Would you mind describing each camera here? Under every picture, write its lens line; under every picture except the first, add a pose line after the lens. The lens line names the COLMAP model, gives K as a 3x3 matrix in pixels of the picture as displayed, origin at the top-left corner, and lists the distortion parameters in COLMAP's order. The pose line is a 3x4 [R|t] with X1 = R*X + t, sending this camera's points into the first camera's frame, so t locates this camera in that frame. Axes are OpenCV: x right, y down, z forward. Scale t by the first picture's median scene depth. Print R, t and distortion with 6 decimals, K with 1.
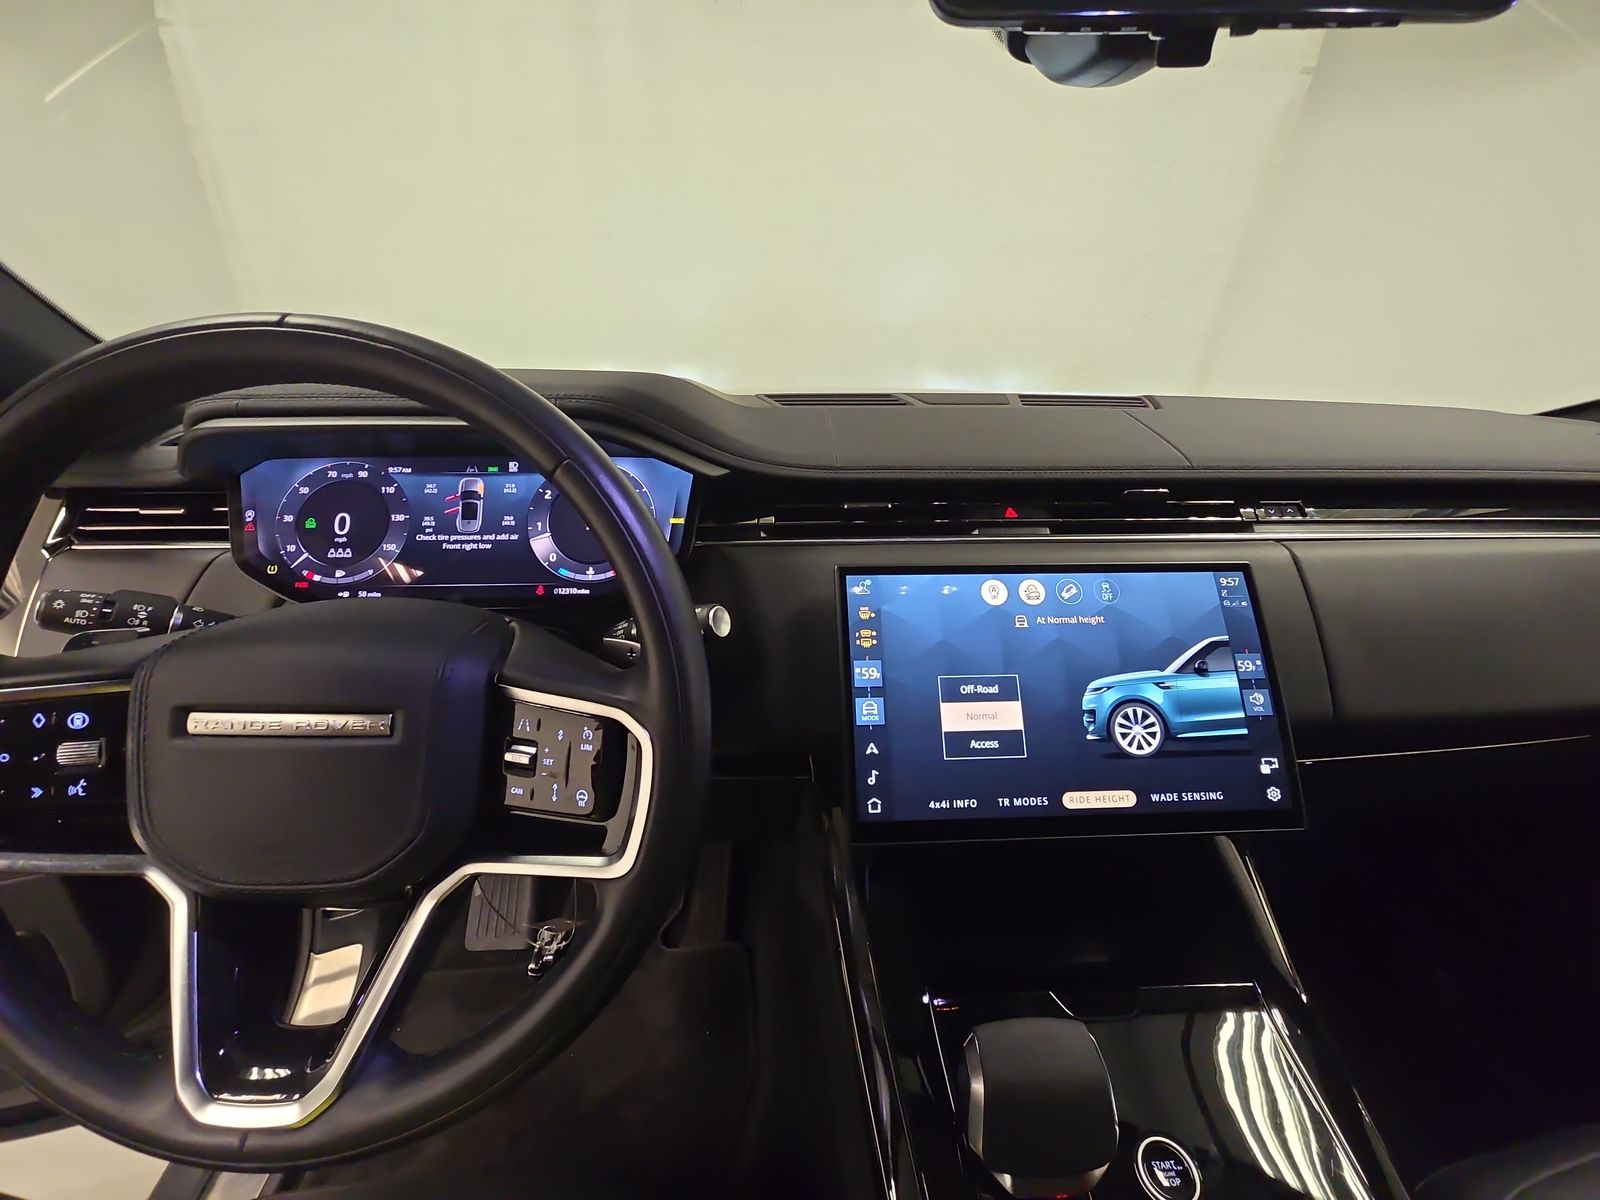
lens RADIAL K [[642.0, 0, 799.9], [0, 642.0, 597.6], [0, 0, 1]] dist [-0.002367, -0.001427]
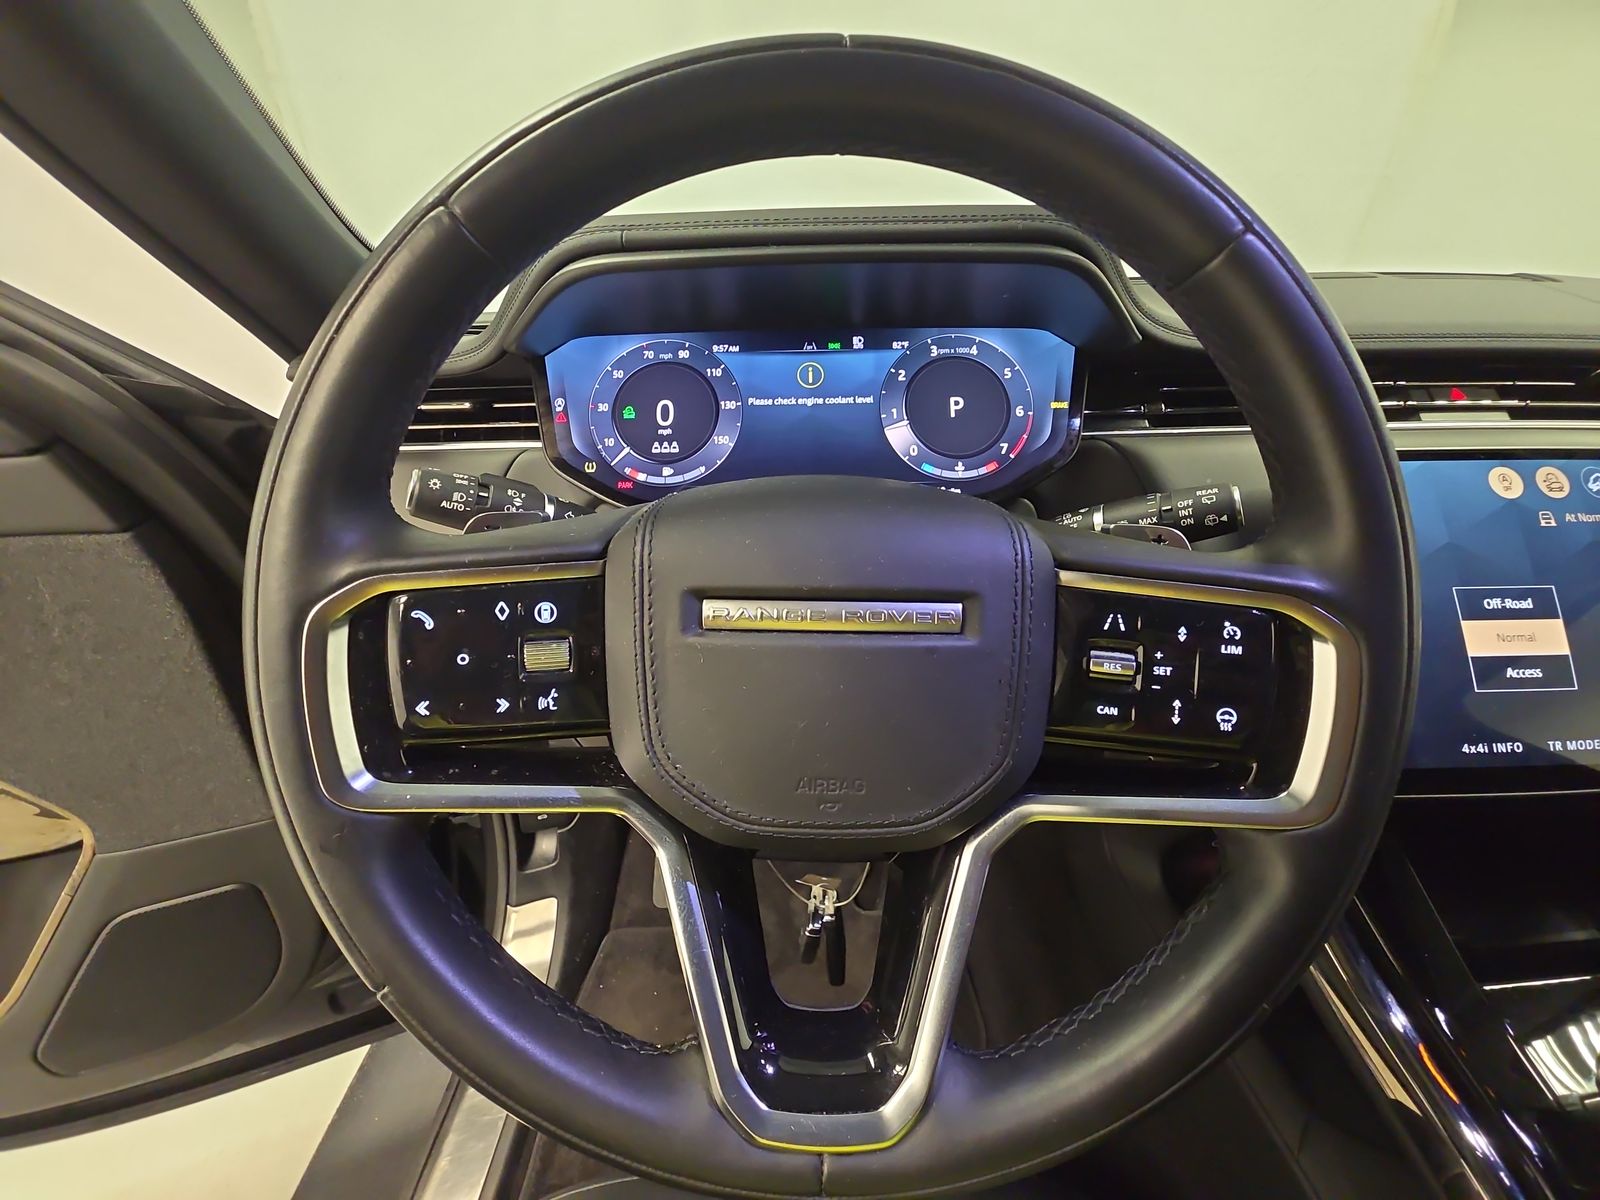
lens RADIAL K [[642.0, 0, 799.7], [0, 642.0, 599.1], [0, 0, 1]] dist [-0.002367, -0.001427]
pose [[0.997956, -0.001657, -0.063888, -0.495514], [0.004852, 0.998743, 0.049890, 0.089021], [0.063725, -0.050098, 0.996709, 0.164721]]
